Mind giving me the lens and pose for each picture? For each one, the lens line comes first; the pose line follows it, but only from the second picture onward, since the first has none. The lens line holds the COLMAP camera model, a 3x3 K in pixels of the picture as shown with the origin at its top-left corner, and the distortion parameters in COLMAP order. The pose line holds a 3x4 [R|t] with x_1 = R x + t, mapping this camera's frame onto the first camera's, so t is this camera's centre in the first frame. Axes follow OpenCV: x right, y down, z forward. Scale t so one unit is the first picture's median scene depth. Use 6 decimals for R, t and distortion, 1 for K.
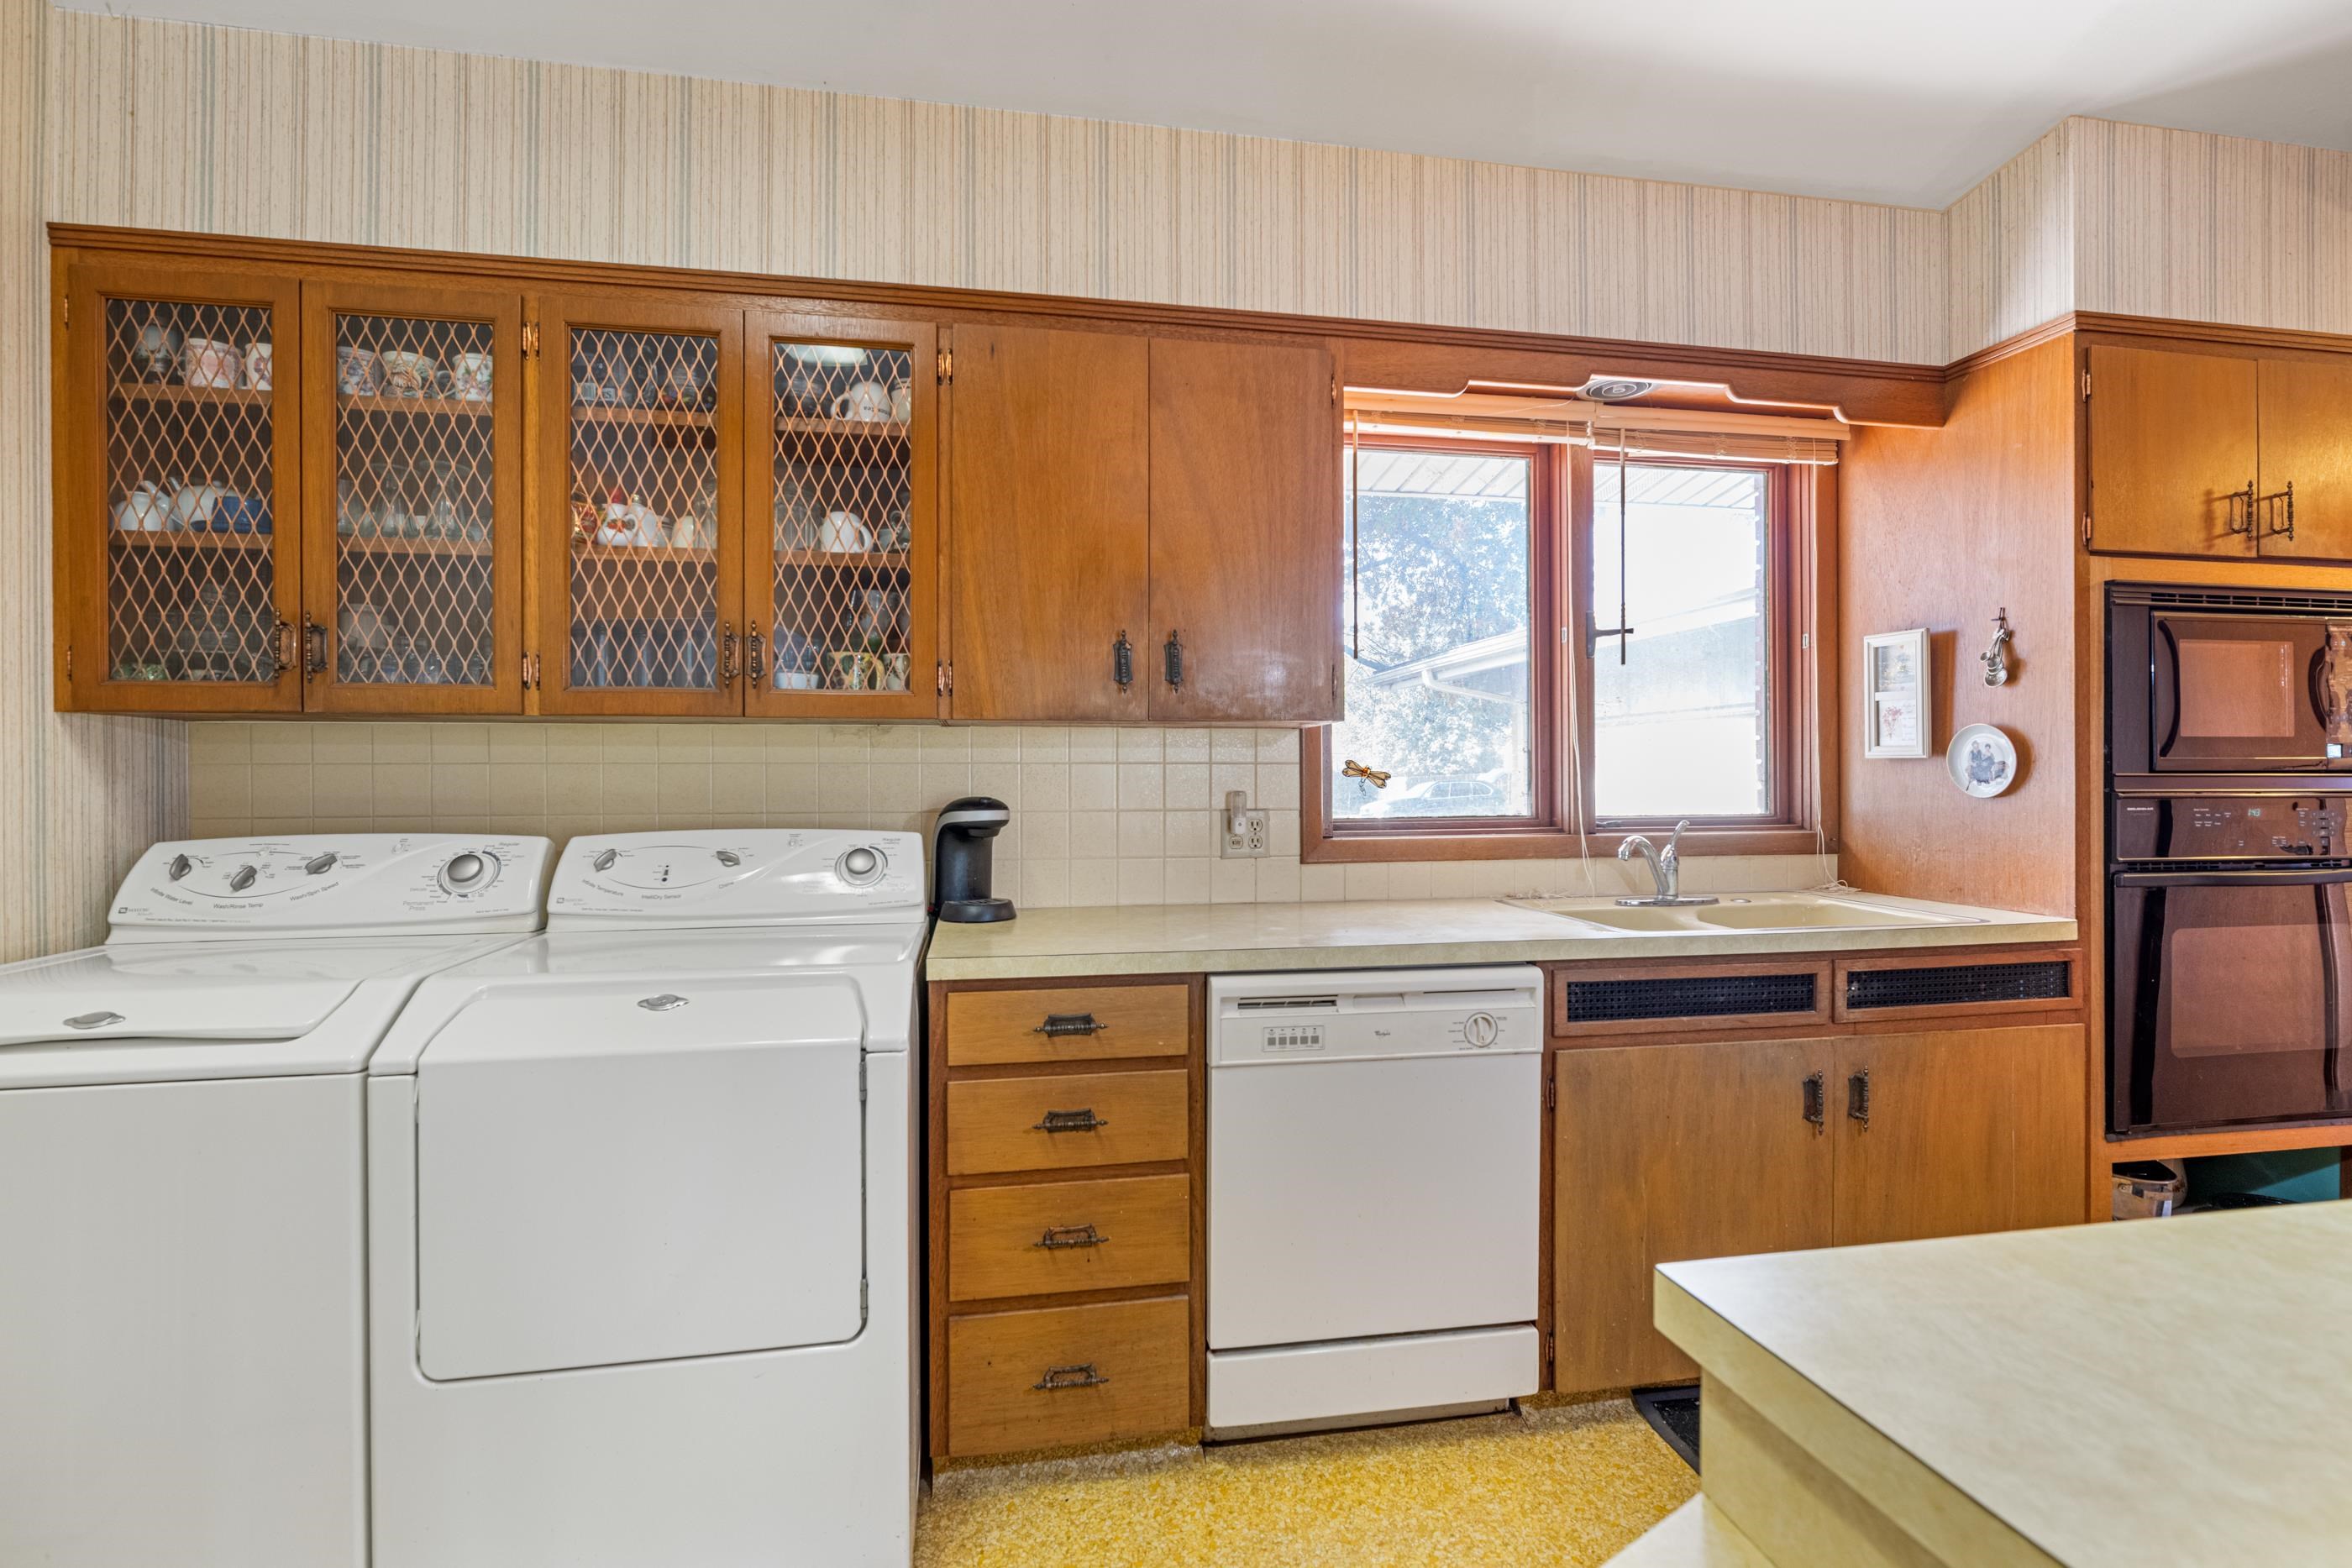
lens RADIAL K [[1031.0, 0, 1171.8], [0, 1031.0, 778.2], [0, 0, 1]] dist [-0.005498, 0.000430]
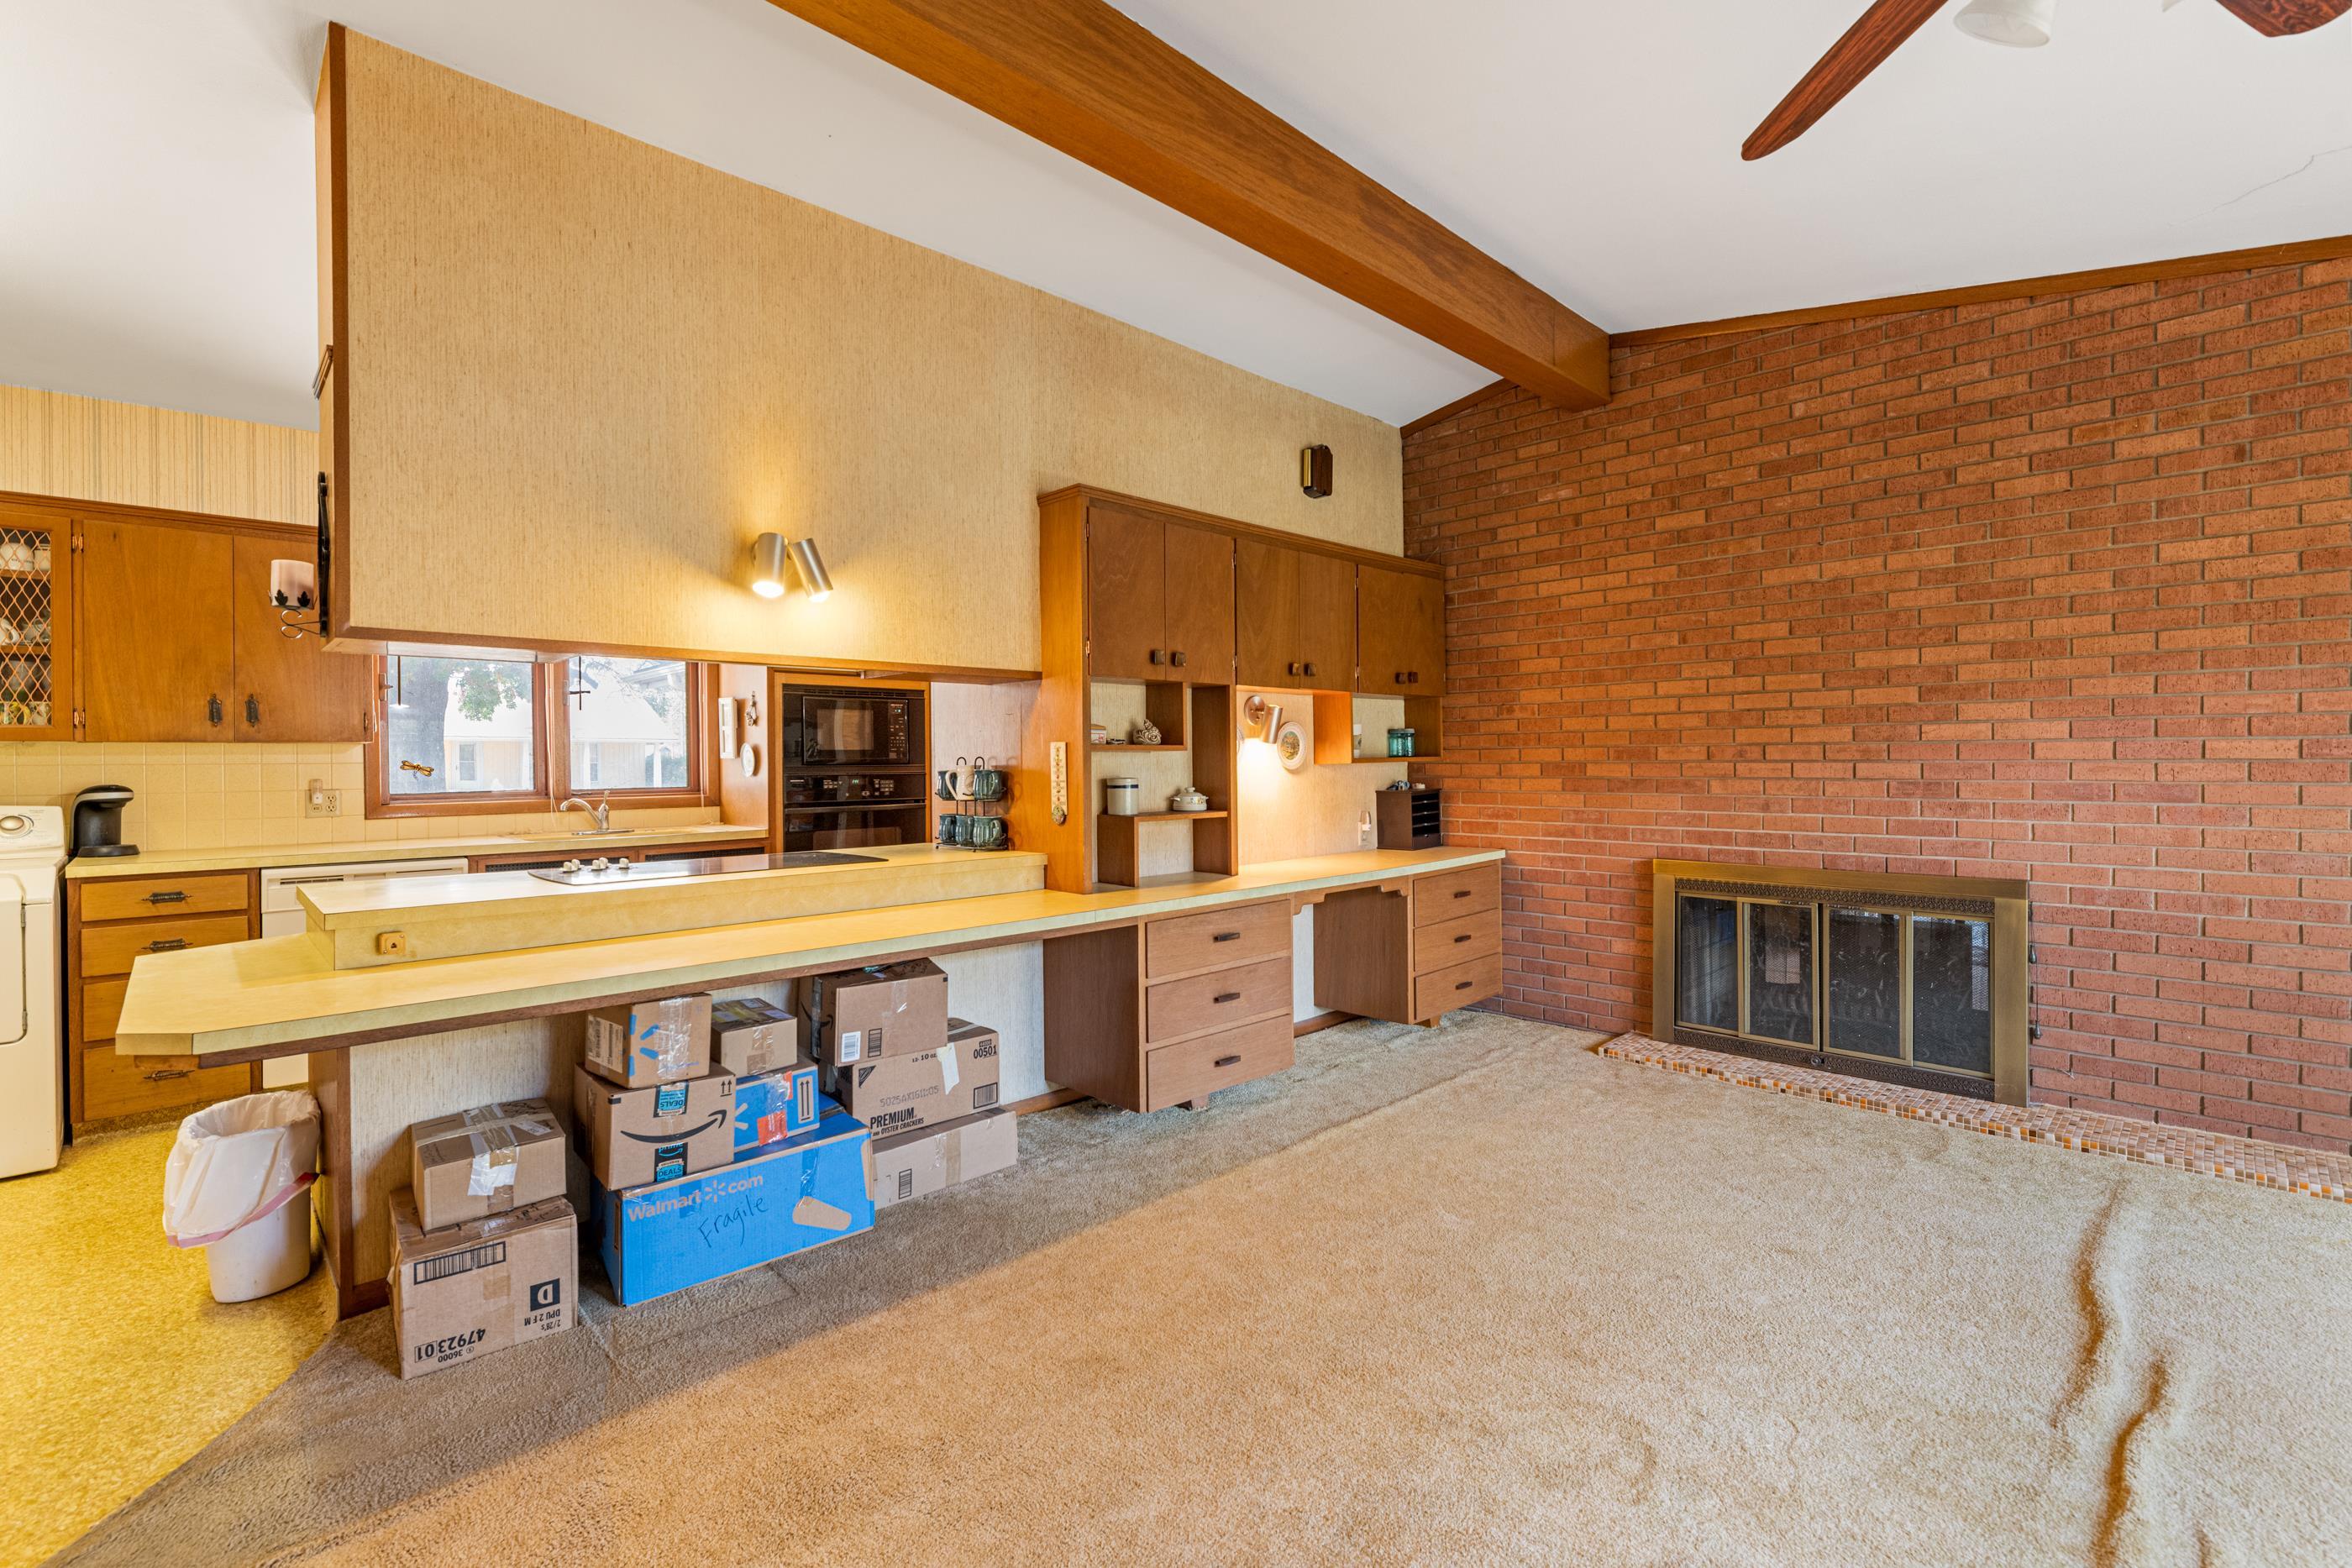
lens RADIAL K [[1031.0, 0, 1170.3], [0, 1031.0, 764.8], [0, 0, 1]] dist [-0.005498, 0.000430]
pose [[0.833633, -0.006687, 0.552278, 0.362363], [0.006397, 0.999977, 0.002452, -0.008427], [-0.552281, 0.001489, 0.833657, -1.475959]]
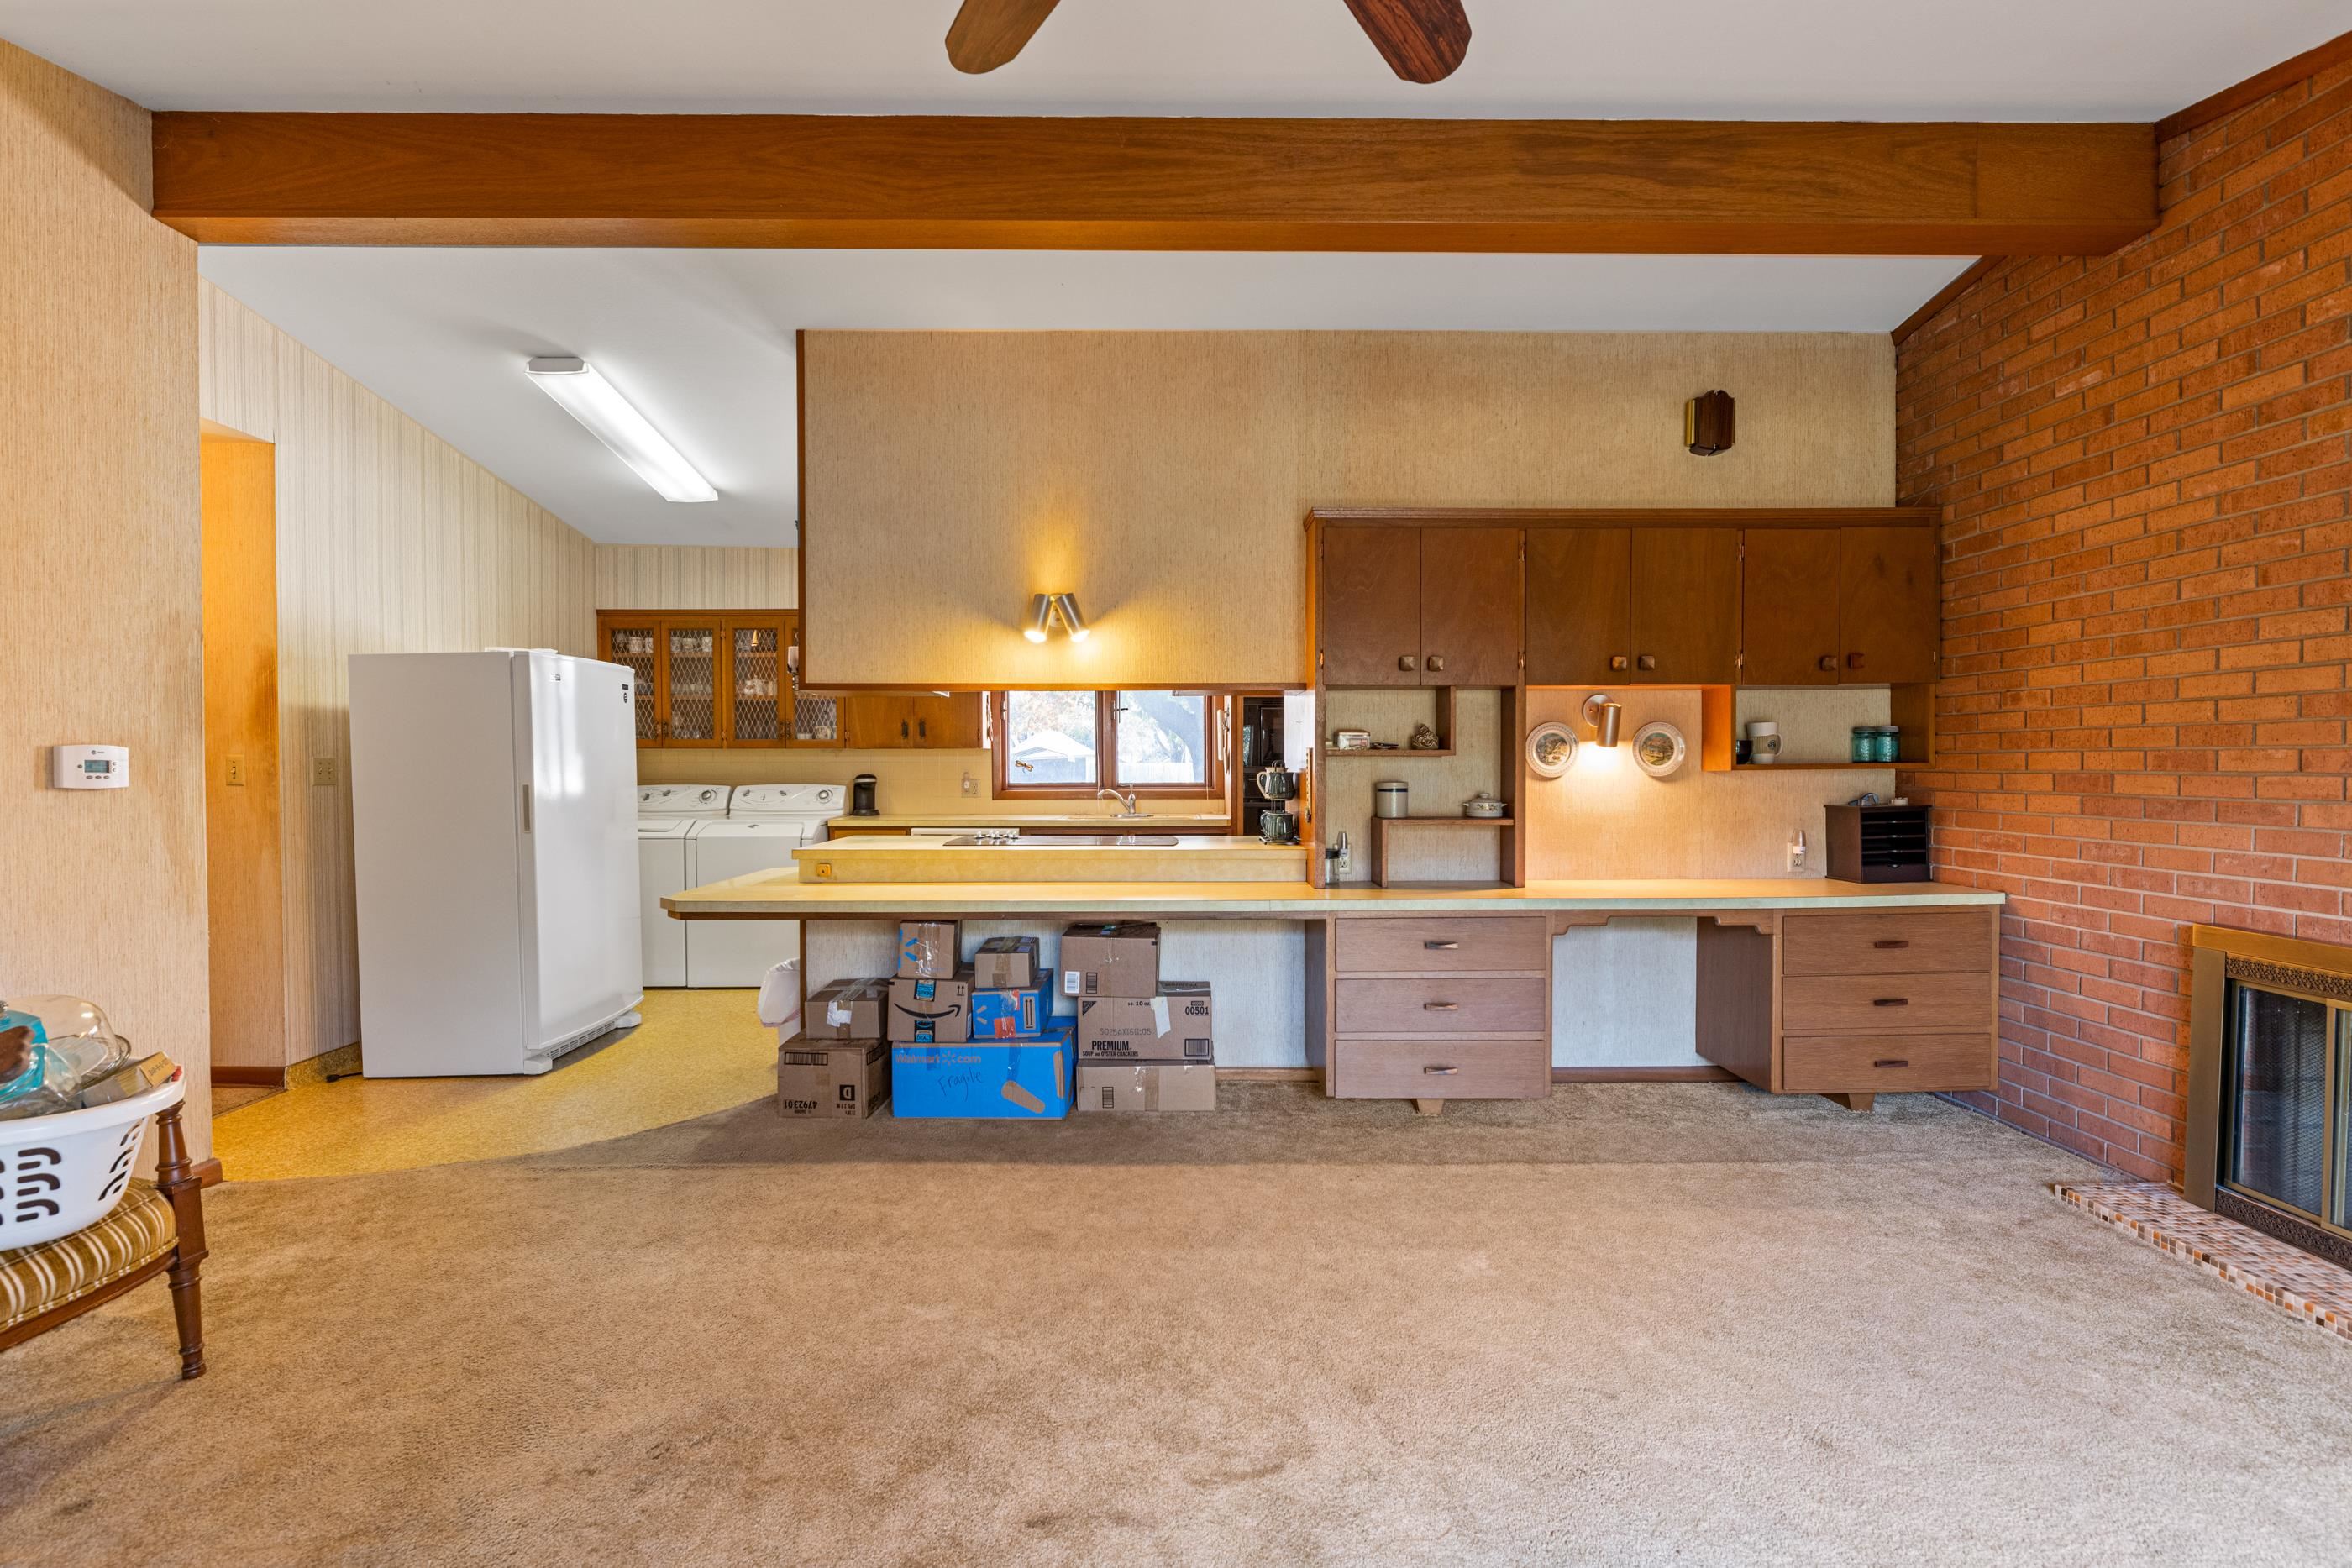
lens RADIAL K [[1031.0, 0, 1174.3], [0, 1031.0, 786.0], [0, 0, 1]] dist [-0.005498, 0.000430]
pose [[0.985417, 0.005507, -0.170069, 1.237341], [-0.001905, 0.999771, 0.021336, -0.012915], [0.170148, -0.020701, 0.985201, -1.826775]]
